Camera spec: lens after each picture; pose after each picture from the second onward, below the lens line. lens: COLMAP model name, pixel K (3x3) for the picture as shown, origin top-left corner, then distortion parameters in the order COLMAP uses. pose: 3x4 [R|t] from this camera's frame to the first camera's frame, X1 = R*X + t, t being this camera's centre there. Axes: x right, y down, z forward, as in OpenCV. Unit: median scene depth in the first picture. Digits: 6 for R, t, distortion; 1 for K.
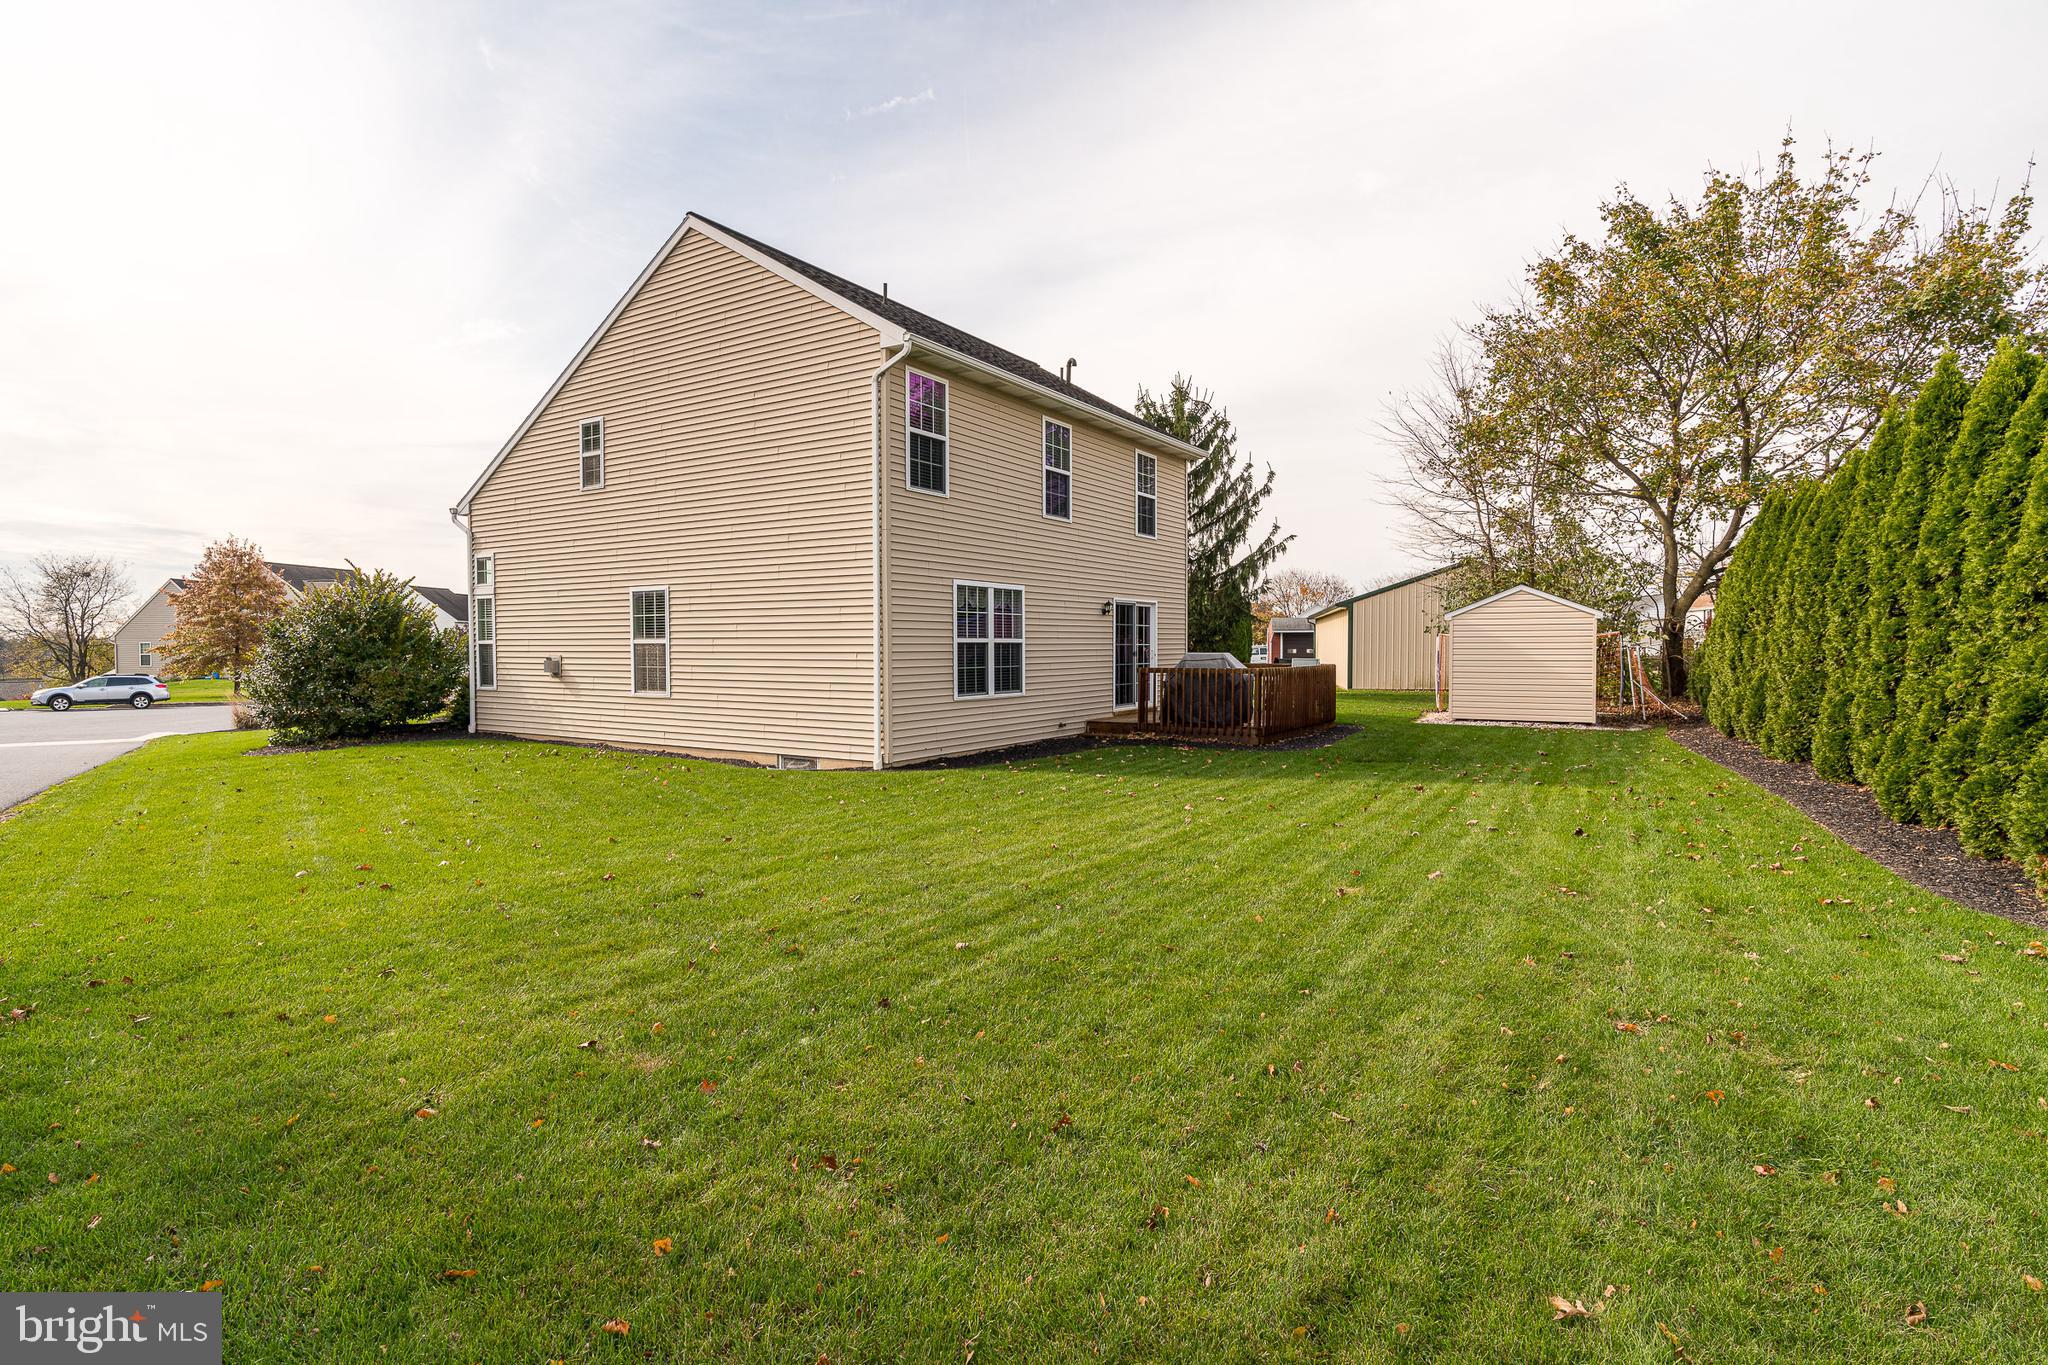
lens RADIAL K [[1030.7, 0, 1024.8], [0, 1030.7, 674.8], [0, 0, 1]] dist [0.007142, 0.001292]
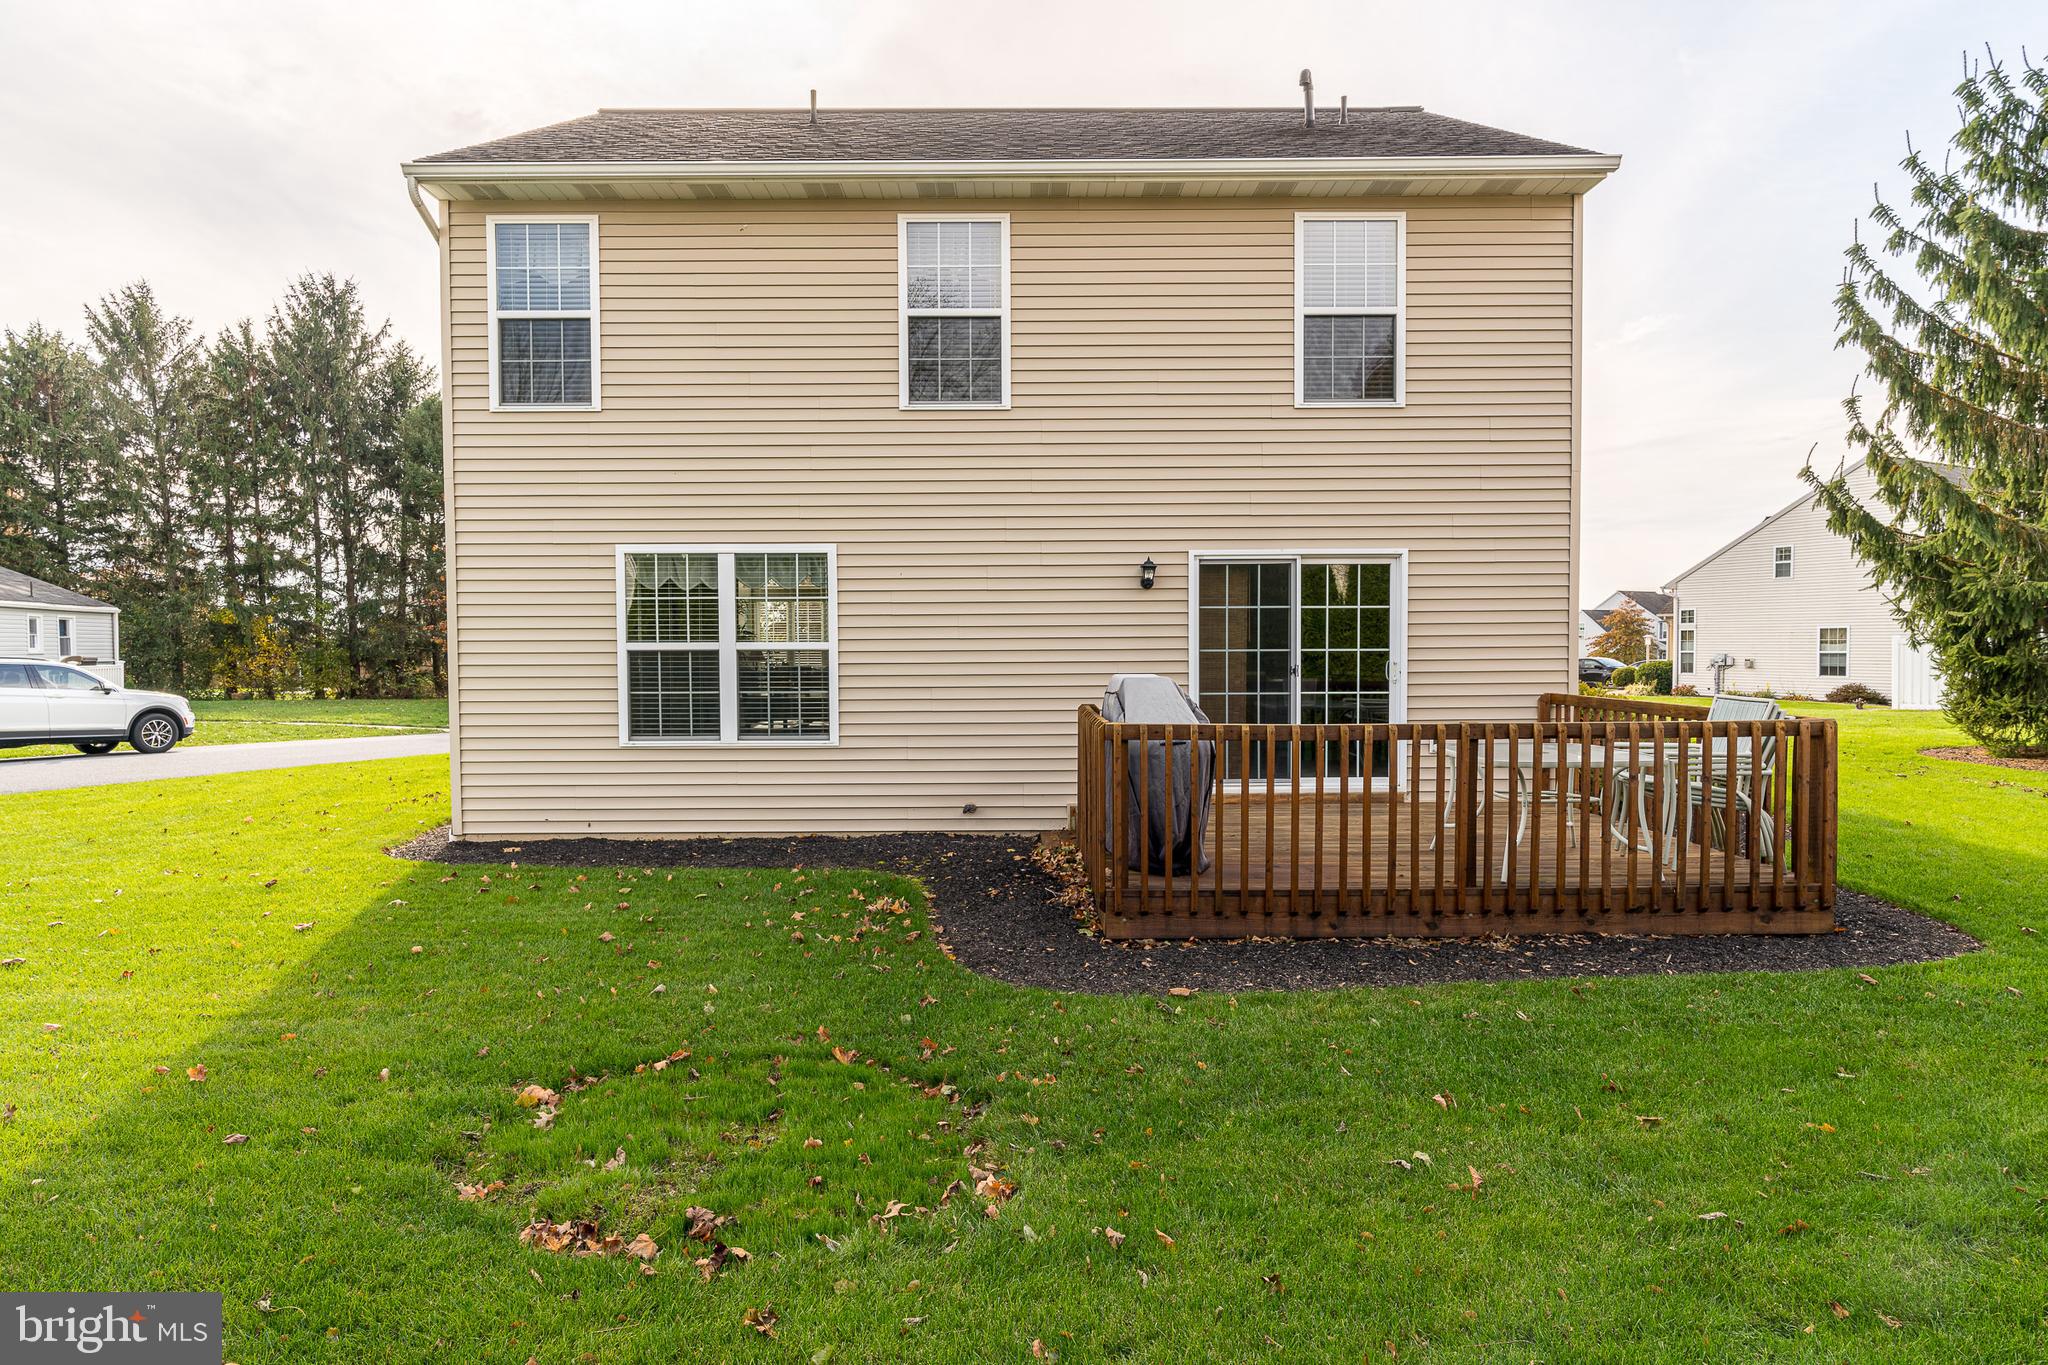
lens RADIAL K [[1030.7, 0, 1024.0], [0, 1030.7, 683.1], [0, 0, 1]] dist [0.007142, 0.001292]
pose [[0.544618, 0.025339, -0.838301, 0.523967], [-0.019716, 0.999654, 0.017408, -0.025267], [0.838452, 0.007047, 0.544929, 0.806498]]
